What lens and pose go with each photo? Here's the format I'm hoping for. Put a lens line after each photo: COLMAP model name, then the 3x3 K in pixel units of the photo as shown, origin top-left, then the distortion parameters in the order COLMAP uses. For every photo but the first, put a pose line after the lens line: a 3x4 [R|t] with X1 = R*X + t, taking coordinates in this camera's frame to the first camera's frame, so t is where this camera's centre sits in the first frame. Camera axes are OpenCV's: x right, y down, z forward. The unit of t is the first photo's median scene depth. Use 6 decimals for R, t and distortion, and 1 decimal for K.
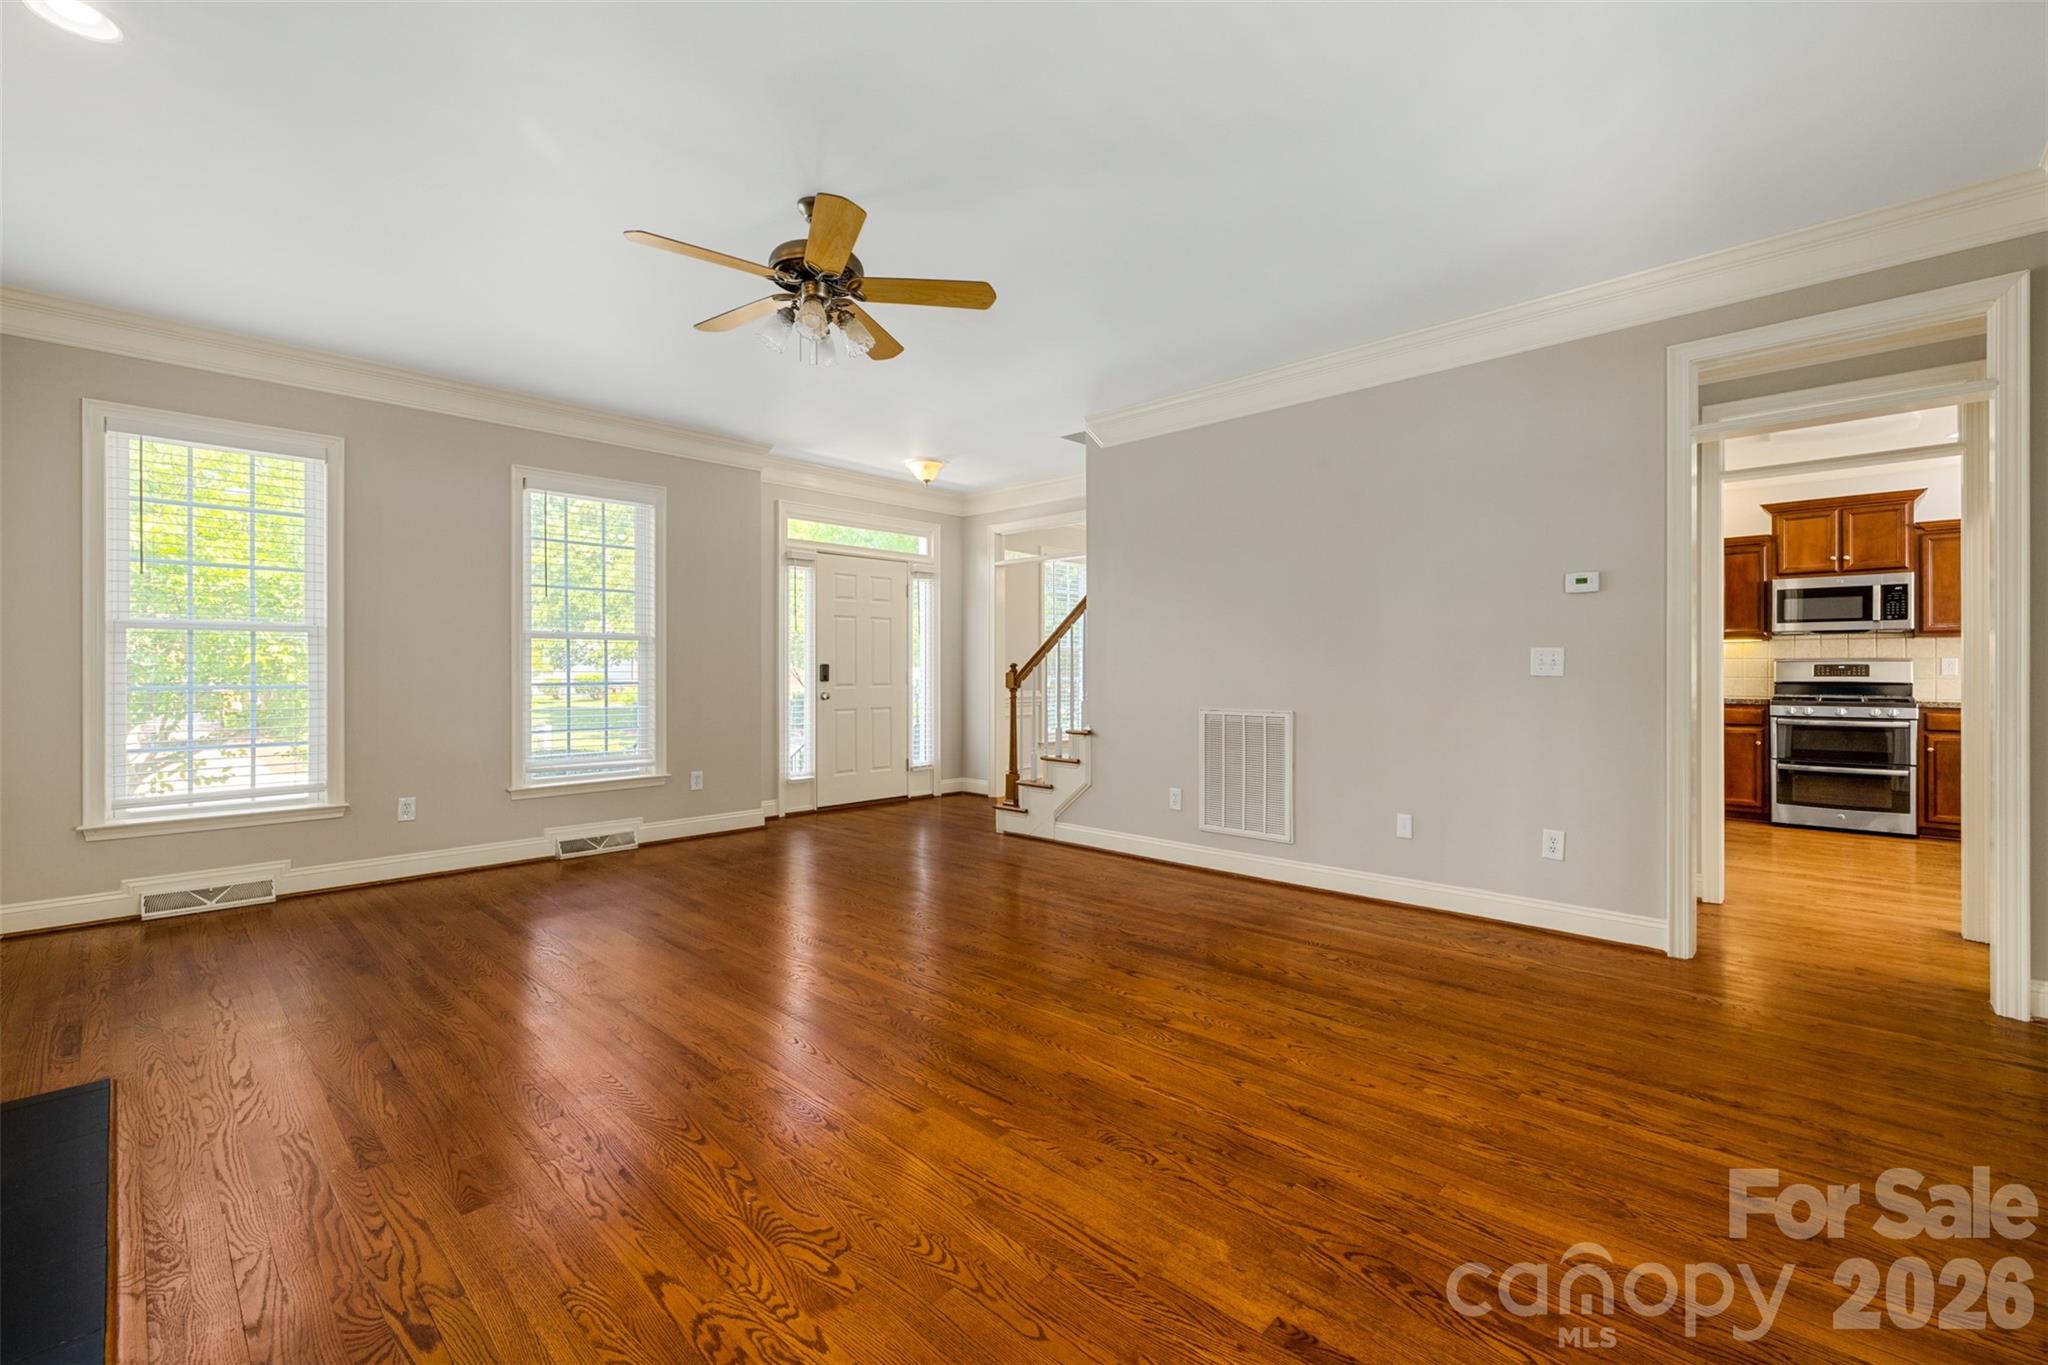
lens RADIAL K [[872.8, 0, 1018.7], [0, 872.8, 673.4], [0, 0, 1]] dist [-0.000528, 0.000979]
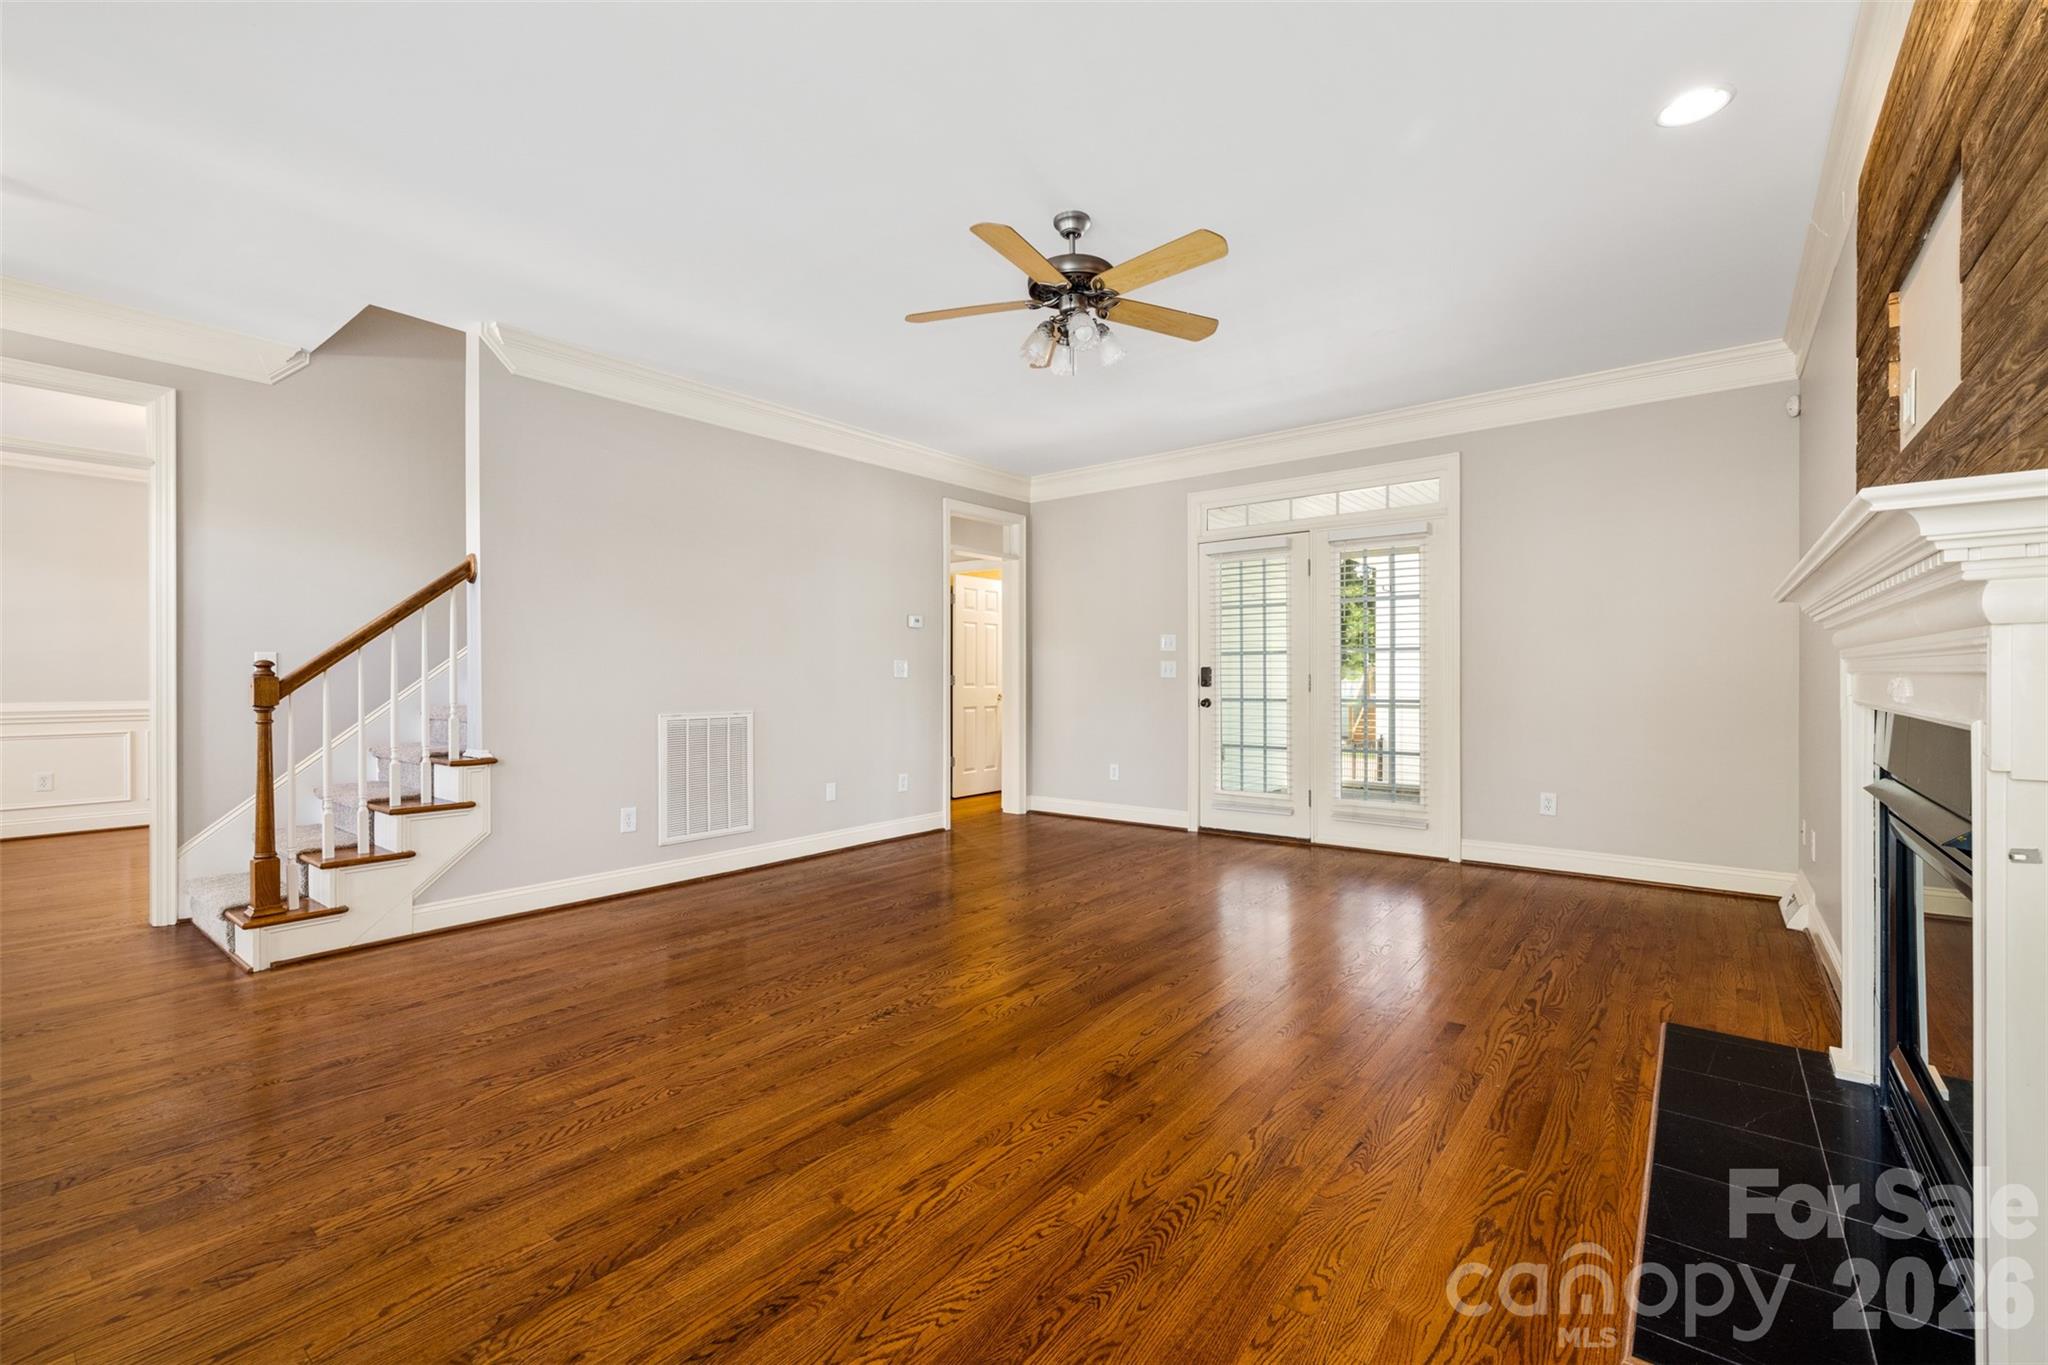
lens RADIAL K [[872.8, 0, 1028.7], [0, 872.8, 666.8], [0, 0, 1]] dist [-0.000528, 0.000979]
pose [[-0.108345, 0.011573, 0.994046, -0.683619], [0.004634, 0.999927, -0.011136, 0.000073], [-0.994103, 0.003400, -0.108391, 0.631030]]
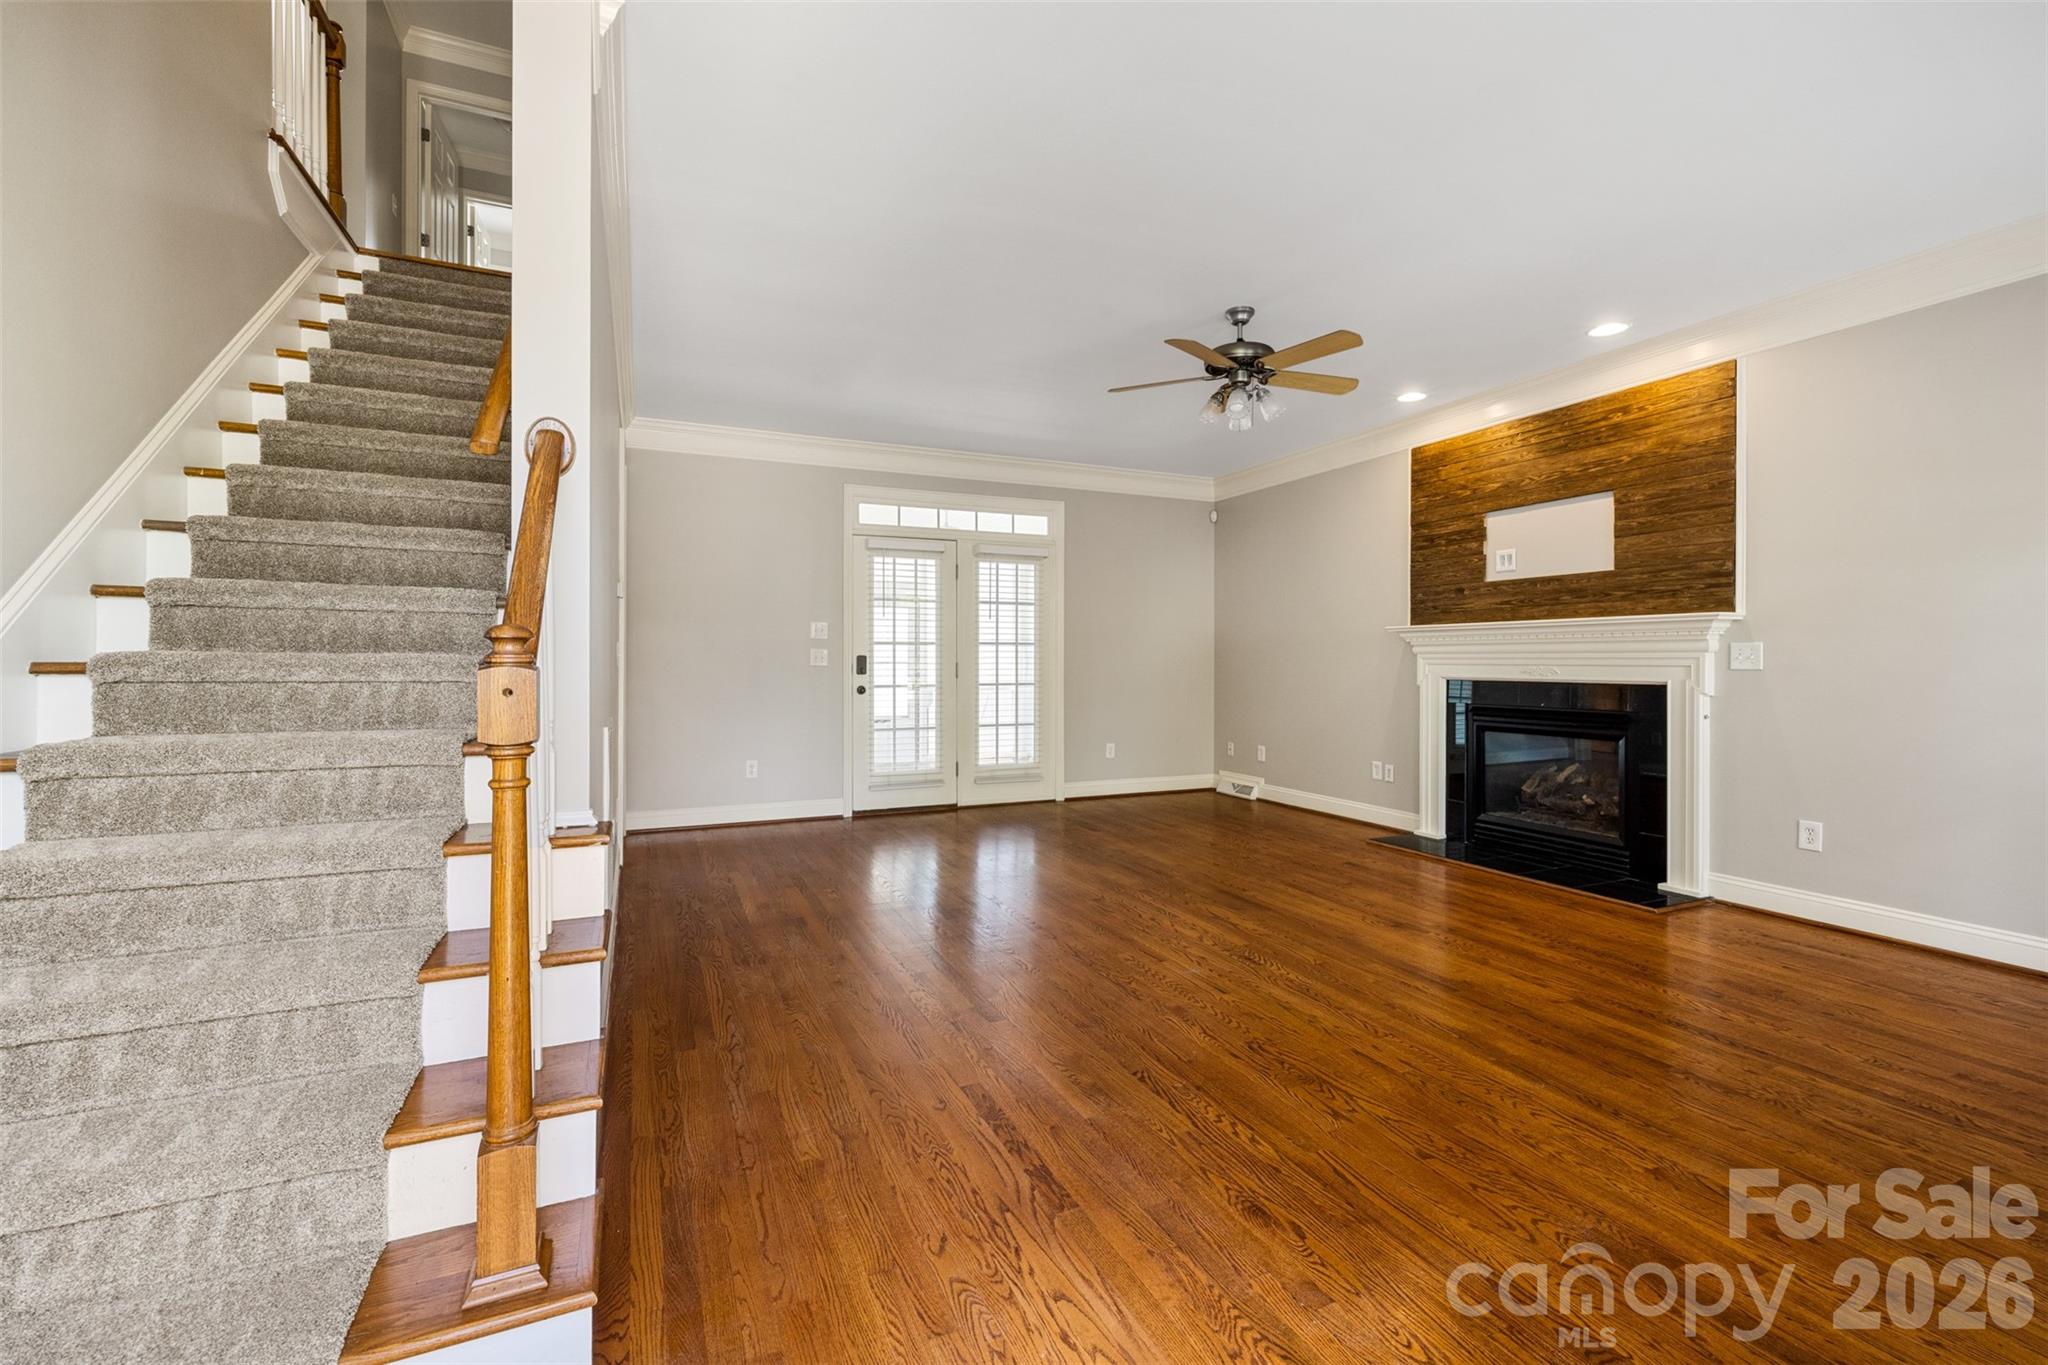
lens RADIAL K [[872.8, 0, 1041.8], [0, 872.8, 652.3], [0, 0, 1]] dist [-0.000528, 0.000979]
pose [[-0.936229, 0.001821, 0.351385, -0.228096], [-0.001773, 0.999949, -0.009908, -0.003822], [-0.351385, -0.009899, -0.936179, 1.278384]]
